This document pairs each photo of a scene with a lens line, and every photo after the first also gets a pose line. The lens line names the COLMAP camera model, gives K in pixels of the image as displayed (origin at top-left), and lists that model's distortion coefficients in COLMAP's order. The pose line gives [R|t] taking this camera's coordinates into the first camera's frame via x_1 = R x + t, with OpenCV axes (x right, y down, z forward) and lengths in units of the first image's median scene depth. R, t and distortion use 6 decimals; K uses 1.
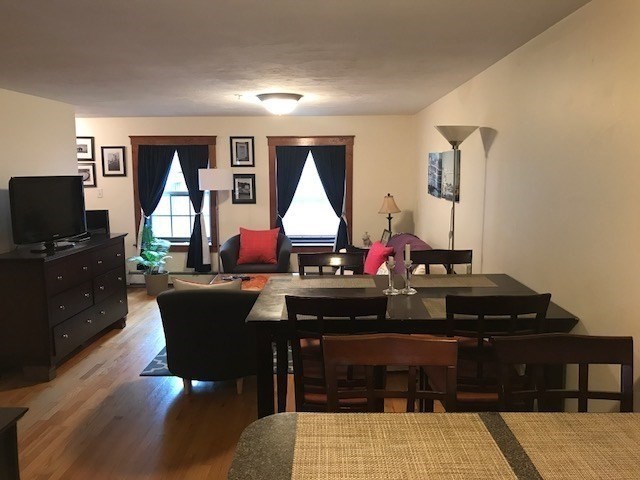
lens RADIAL K [[526.8, 0, 315.7], [0, 526.8, 238.2], [0, 0, 1]] dist [0.030916, -0.042732]
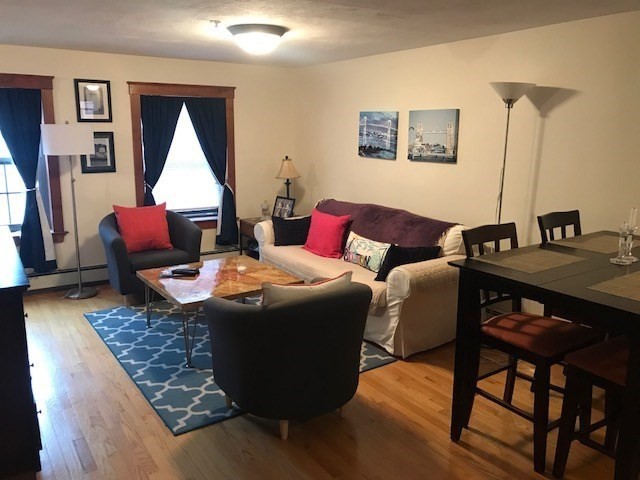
lens RADIAL K [[526.8, 0, 319.9], [0, 526.8, 240.7], [0, 0, 1]] dist [0.030916, -0.042732]
pose [[0.832616, -0.104885, 0.543828, -0.295770], [0.060661, 0.993267, 0.098692, -0.025477], [-0.550518, -0.049183, 0.833373, 0.209396]]
